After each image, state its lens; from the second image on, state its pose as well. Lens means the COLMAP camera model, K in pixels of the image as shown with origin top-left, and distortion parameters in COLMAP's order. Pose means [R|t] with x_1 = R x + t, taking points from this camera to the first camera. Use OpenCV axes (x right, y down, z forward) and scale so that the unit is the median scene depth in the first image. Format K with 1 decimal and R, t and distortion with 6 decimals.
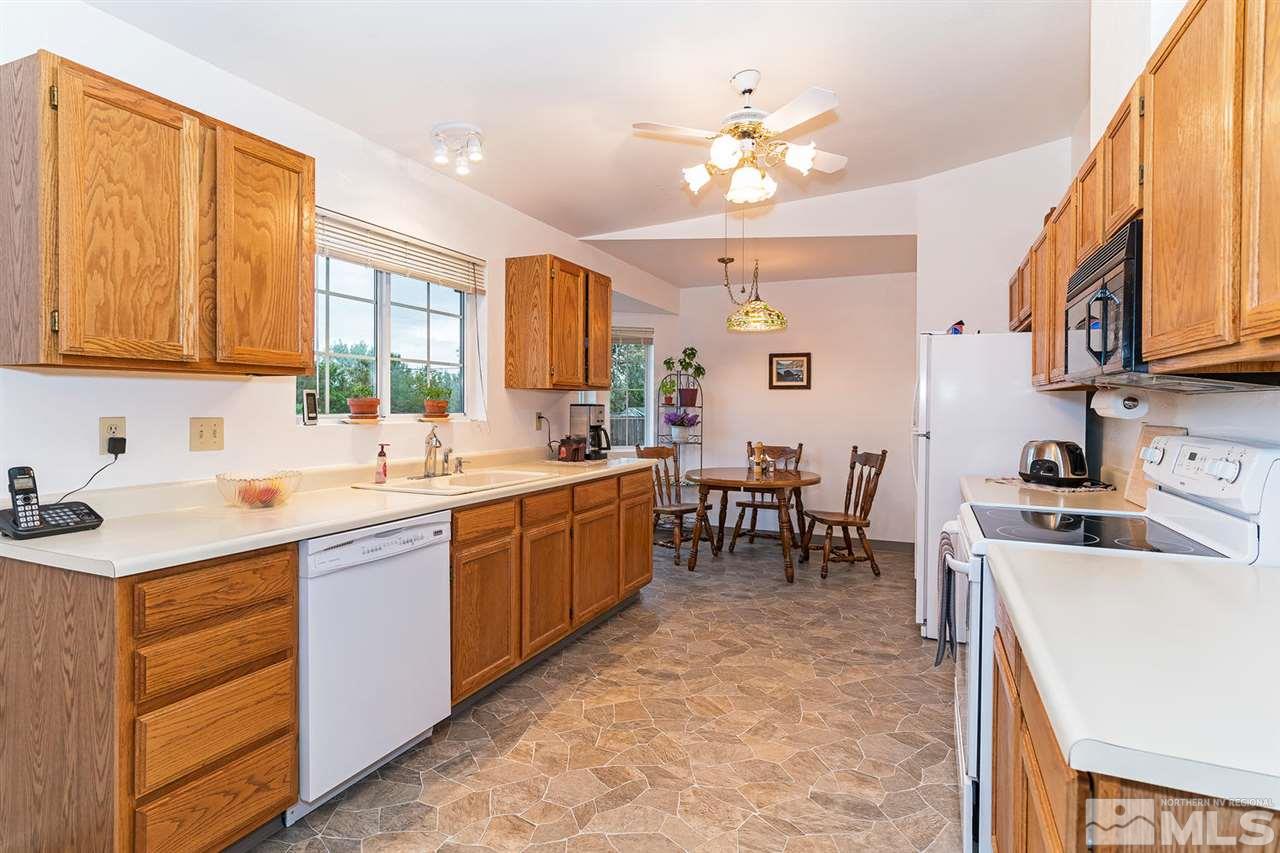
lens RADIAL K [[648.0, 0, 643.8], [0, 648.0, 414.1], [0, 0, 1]] dist [-0.001005, 0.000976]
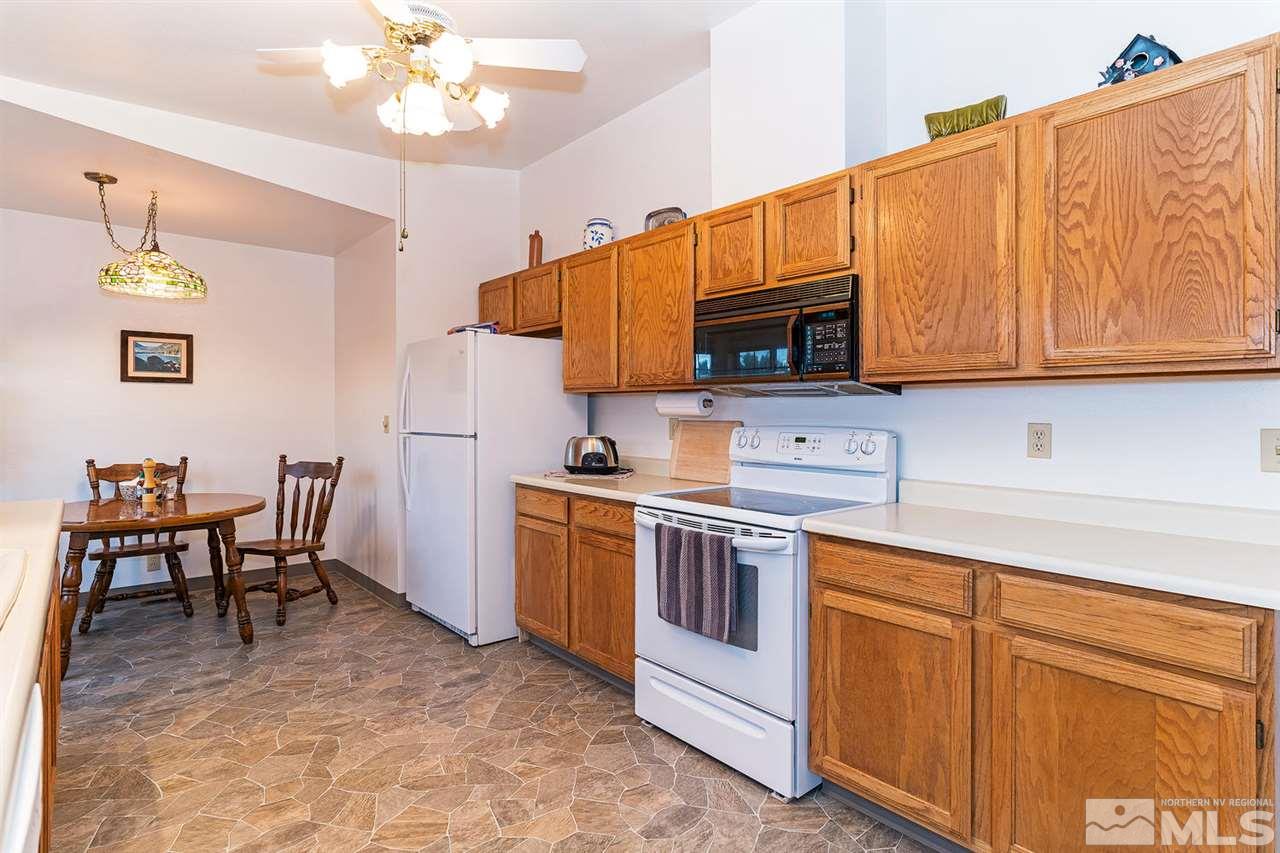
lens RADIAL K [[648.0, 0, 643.8], [0, 648.0, 414.1], [0, 0, 1]] dist [-0.001005, 0.000976]
pose [[0.434936, -0.007454, 0.900430, -0.232309], [0.010539, 0.999939, 0.003188, -0.000446], [-0.900400, 0.008103, 0.434988, 0.255747]]
